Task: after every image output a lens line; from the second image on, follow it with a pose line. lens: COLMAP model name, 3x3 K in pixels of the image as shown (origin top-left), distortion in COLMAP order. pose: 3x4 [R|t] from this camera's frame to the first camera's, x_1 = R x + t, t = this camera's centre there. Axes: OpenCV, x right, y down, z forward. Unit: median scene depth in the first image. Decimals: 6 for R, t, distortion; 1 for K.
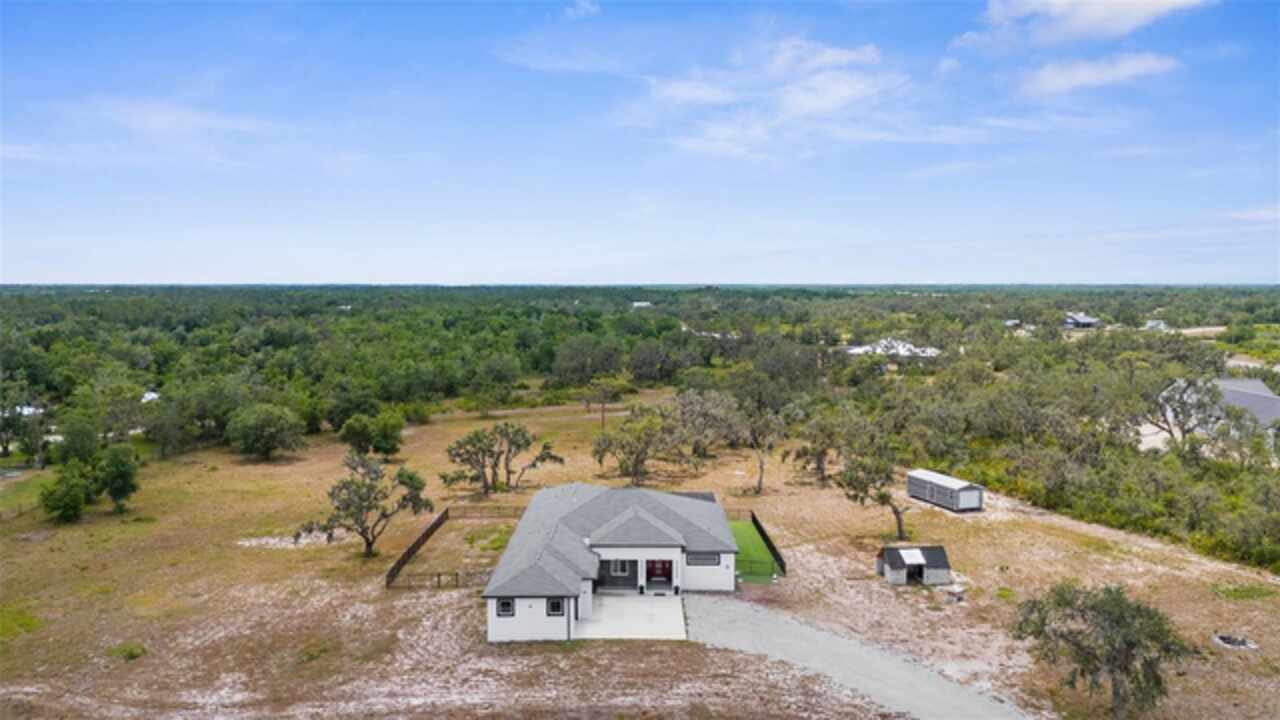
lens RADIAL K [[943.0, 0, 640.0], [0, 943.0, 360.0], [0, 0, 1]] dist [0.048690, -0.026429]
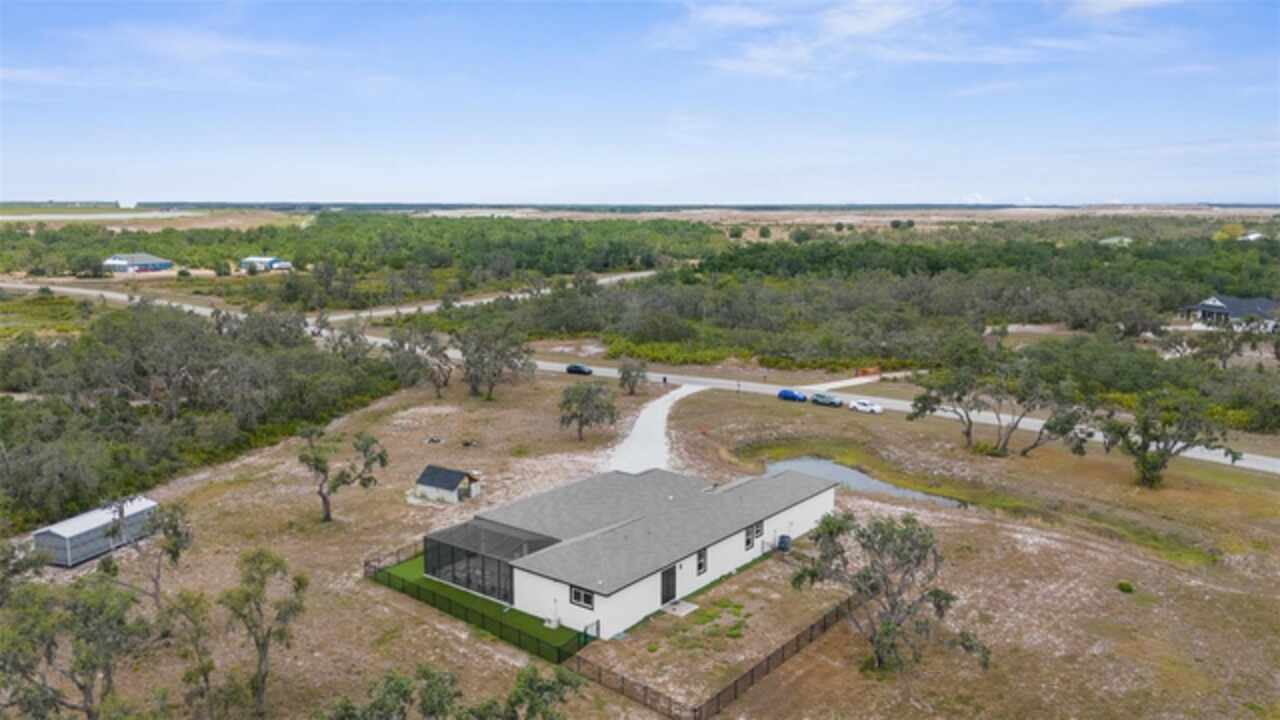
lens RADIAL K [[943.0, 0, 640.0], [0, 943.0, 360.0], [0, 0, 1]] dist [0.048690, -0.026429]
pose [[-0.781848, -0.103129, 0.614881, -0.574446], [0.055963, 0.970635, 0.233956, -0.185713], [-0.620953, 0.217328, -0.753118, 1.647557]]
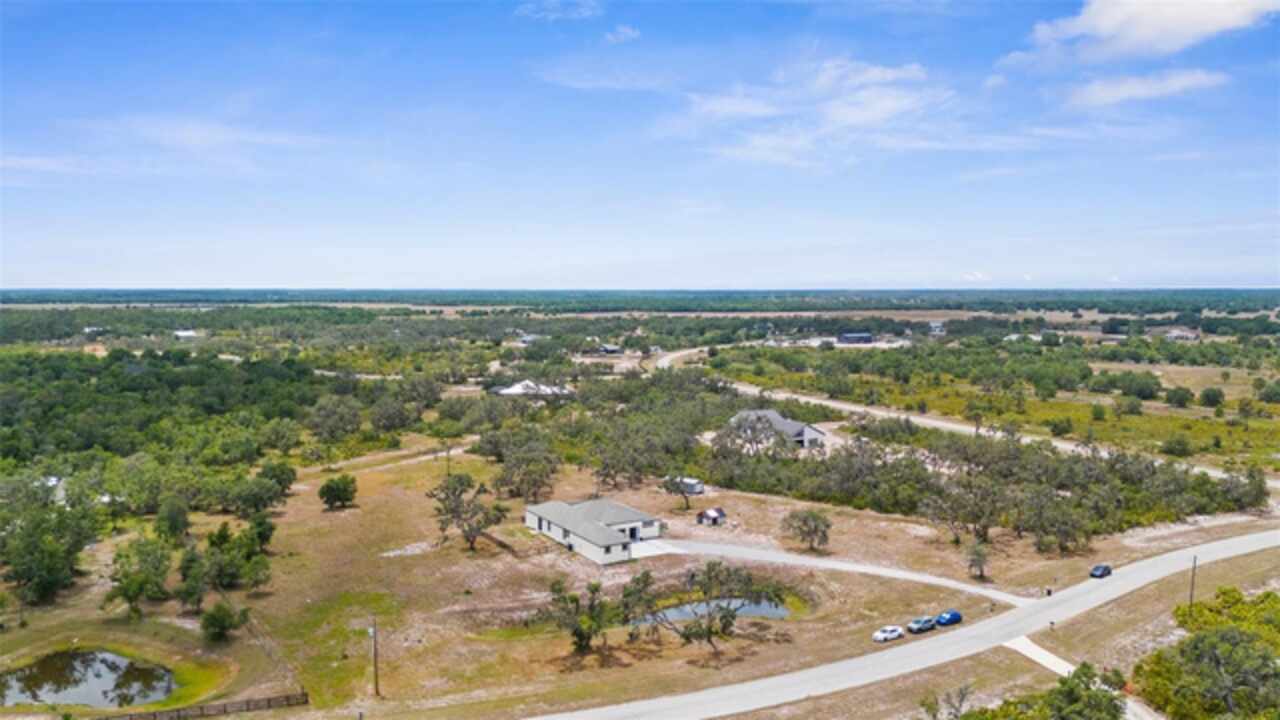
lens RADIAL K [[1009.2, 0, 640.0], [0, 1009.2, 360.0], [0, 0, 1]] dist [0.070080, -0.007670]
pose [[0.851716, -0.041333, 0.522370, -1.107940], [0.040357, 0.999097, 0.013252, -0.204525], [-0.522446, 0.009794, 0.852616, -1.001789]]
